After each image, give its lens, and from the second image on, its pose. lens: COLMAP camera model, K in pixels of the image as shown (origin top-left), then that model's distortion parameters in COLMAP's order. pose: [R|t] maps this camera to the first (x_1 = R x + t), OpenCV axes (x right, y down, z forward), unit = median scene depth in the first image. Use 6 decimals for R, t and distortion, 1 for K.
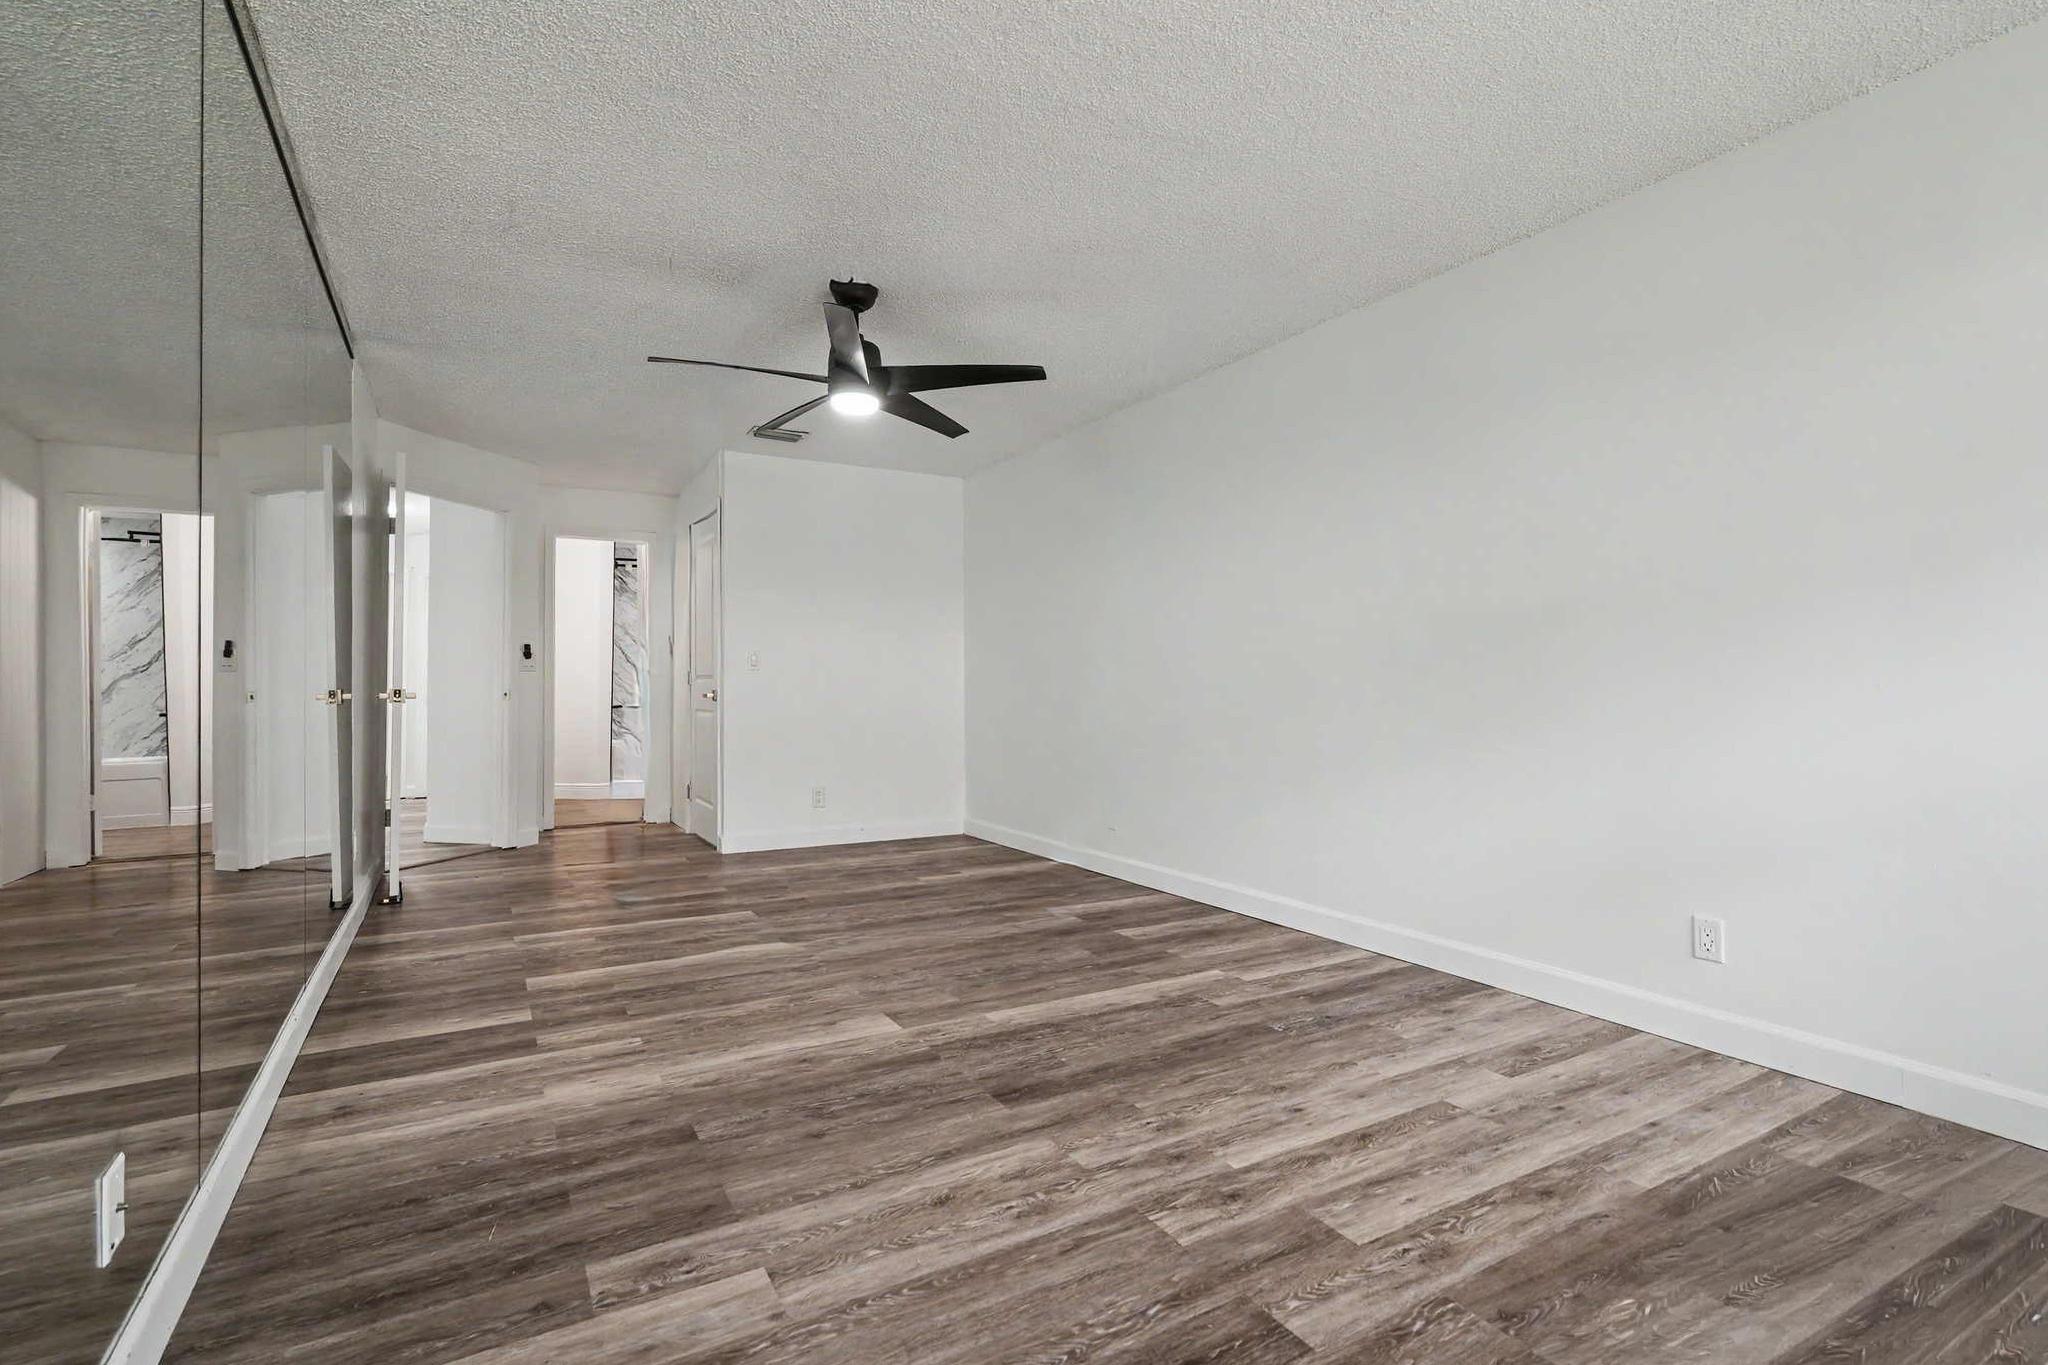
lens RADIAL K [[959.4, 0, 1026.8], [0, 959.4, 675.9], [0, 0, 1]] dist [0.003814, 0.000013]
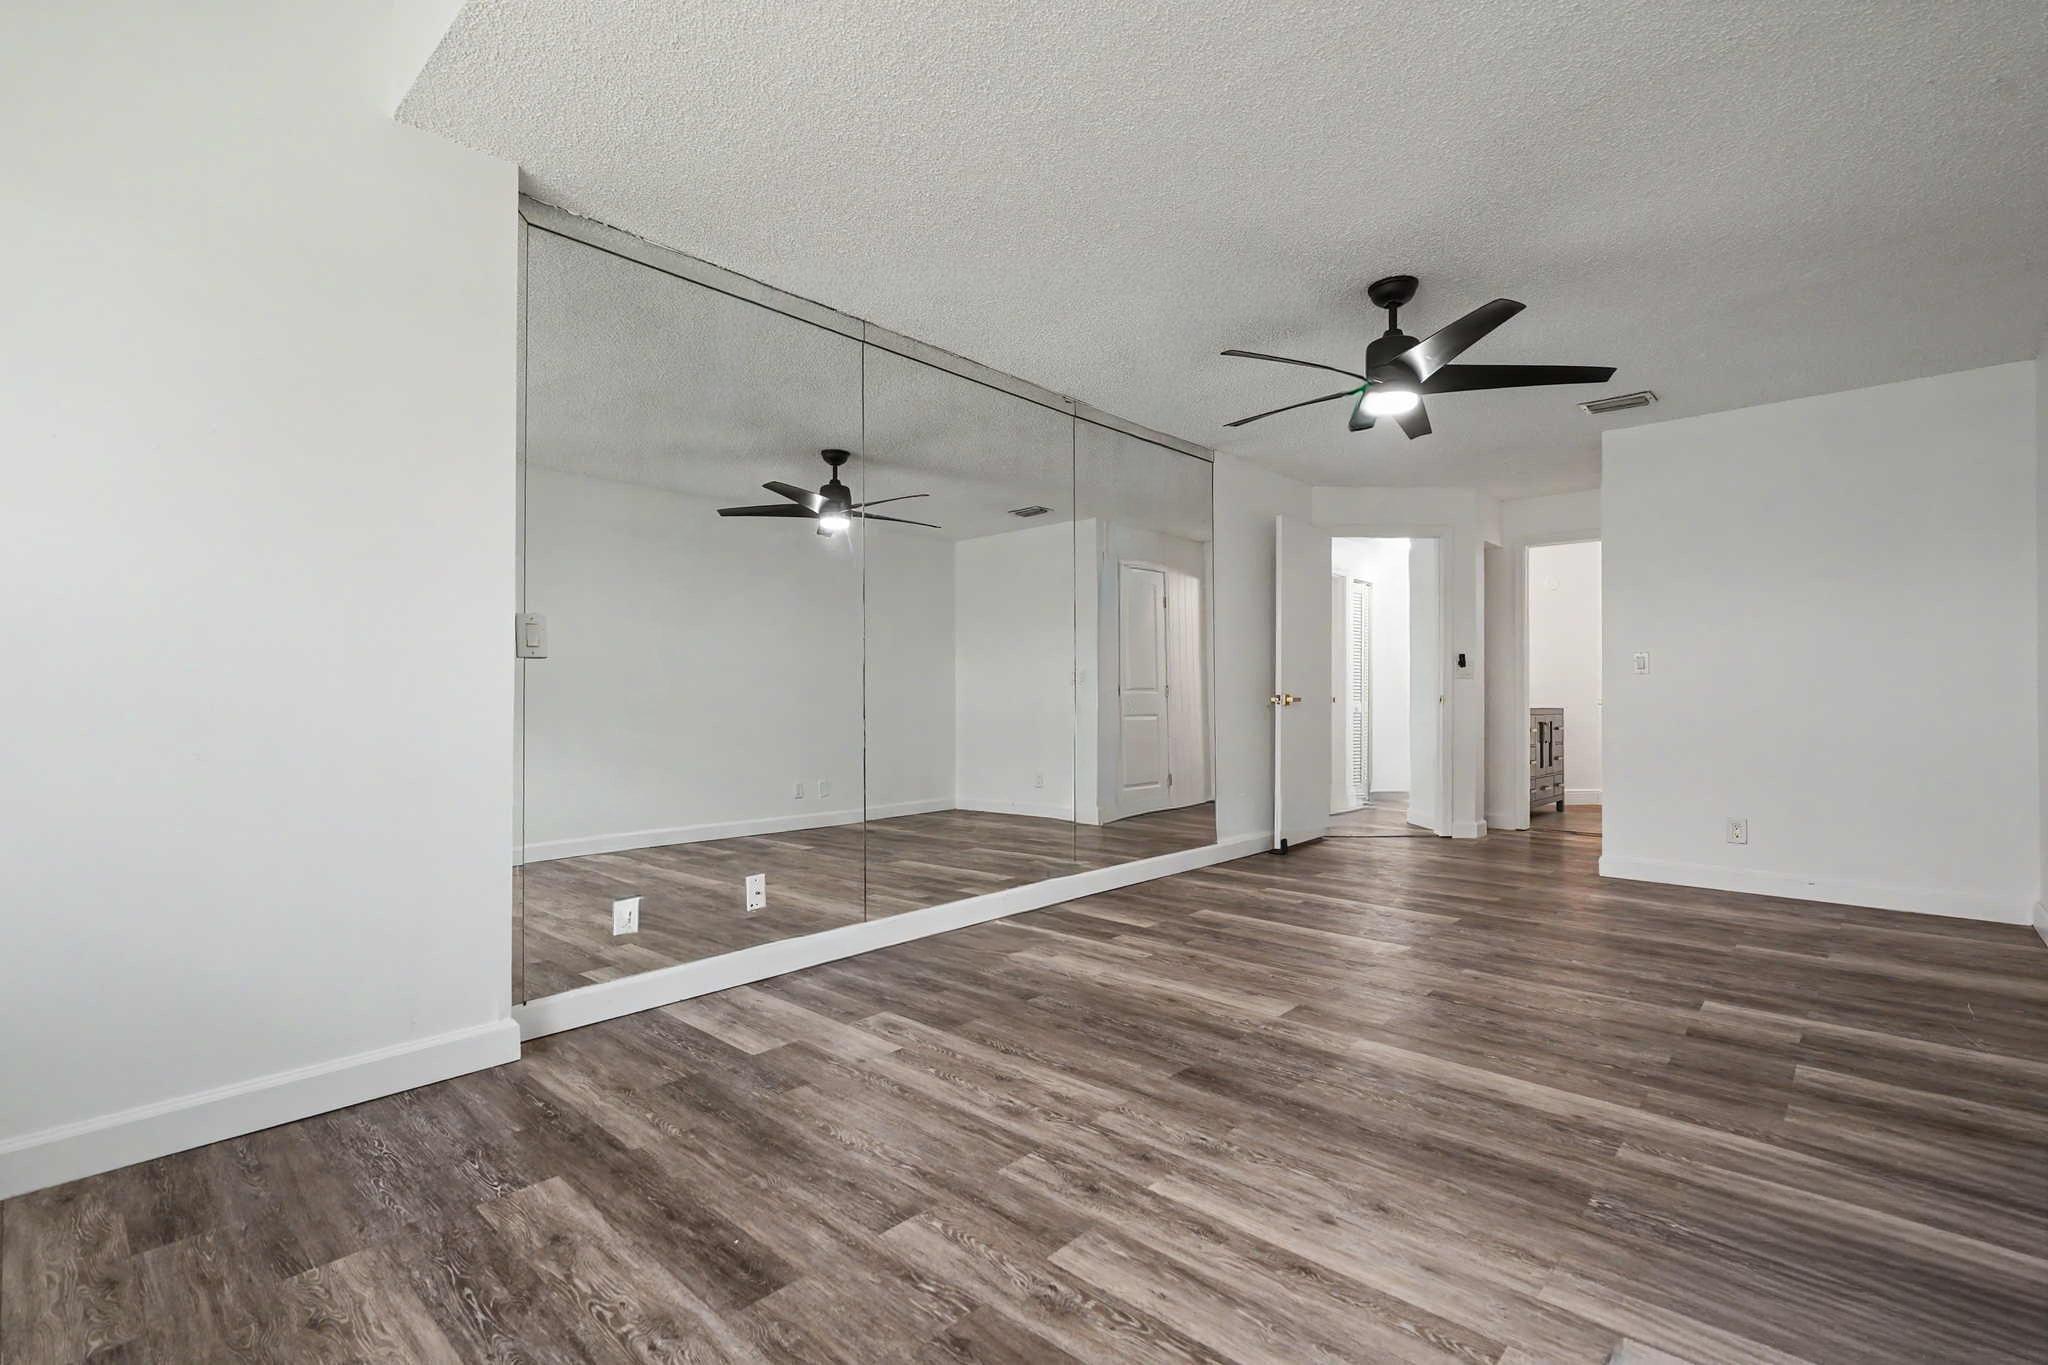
lens RADIAL K [[959.4, 0, 1029.1], [0, 959.4, 697.5], [0, 0, 1]] dist [0.003814, 0.000013]
pose [[0.282693, 0.001065, -0.959210, 0.981748], [0.012561, 0.999910, 0.004813, 0.012852], [0.959128, -0.013409, 0.282654, 0.549647]]
